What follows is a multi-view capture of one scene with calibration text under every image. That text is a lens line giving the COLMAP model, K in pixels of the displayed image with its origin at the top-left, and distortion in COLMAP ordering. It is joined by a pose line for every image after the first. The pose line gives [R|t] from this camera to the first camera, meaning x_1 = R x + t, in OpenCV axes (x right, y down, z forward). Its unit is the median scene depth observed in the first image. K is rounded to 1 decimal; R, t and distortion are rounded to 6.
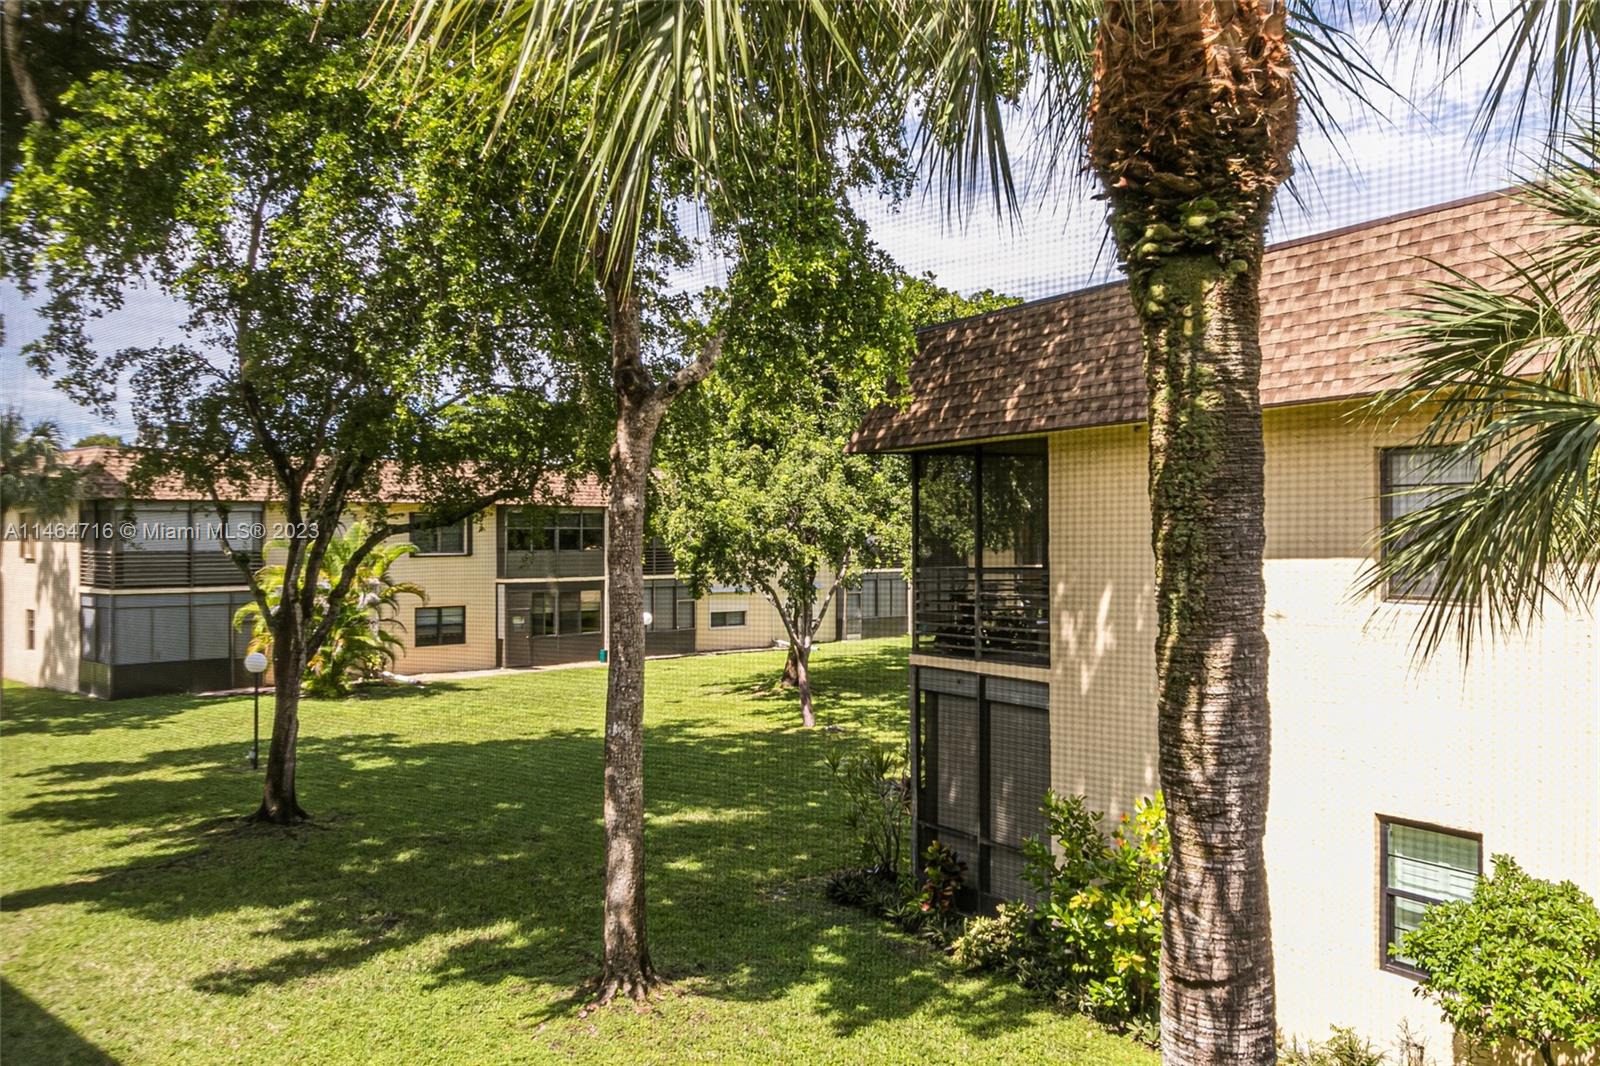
lens RADIAL K [[1382.7, 0, 800.0], [0, 1382.7, 533.0], [0, 0, 1]] dist [-0.002191, -0.008844]
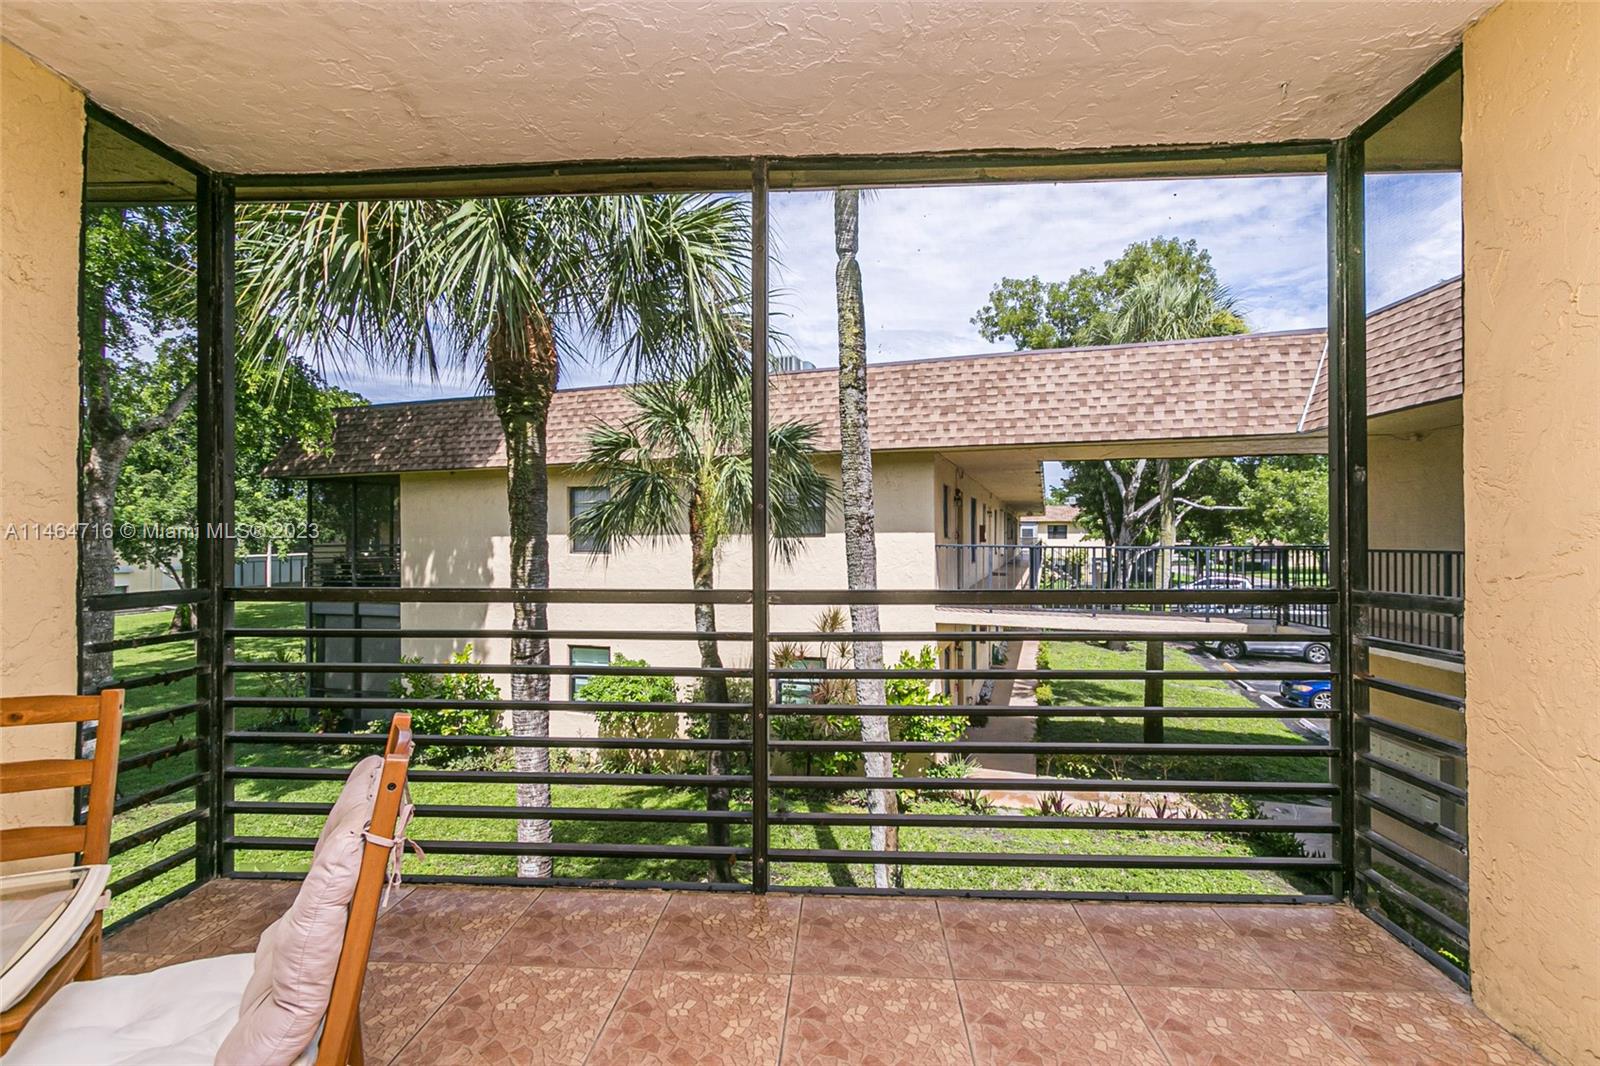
lens RADIAL K [[736.7, 0, 803.9], [0, 736.7, 526.1], [0, 0, 1]] dist [0.027668, -0.000052]
pose [[0.752874, 0.008284, 0.658113, -0.107232], [0.000326, 0.999916, -0.012961, 0.021601], [-0.658165, 0.009973, 0.752808, -0.206718]]
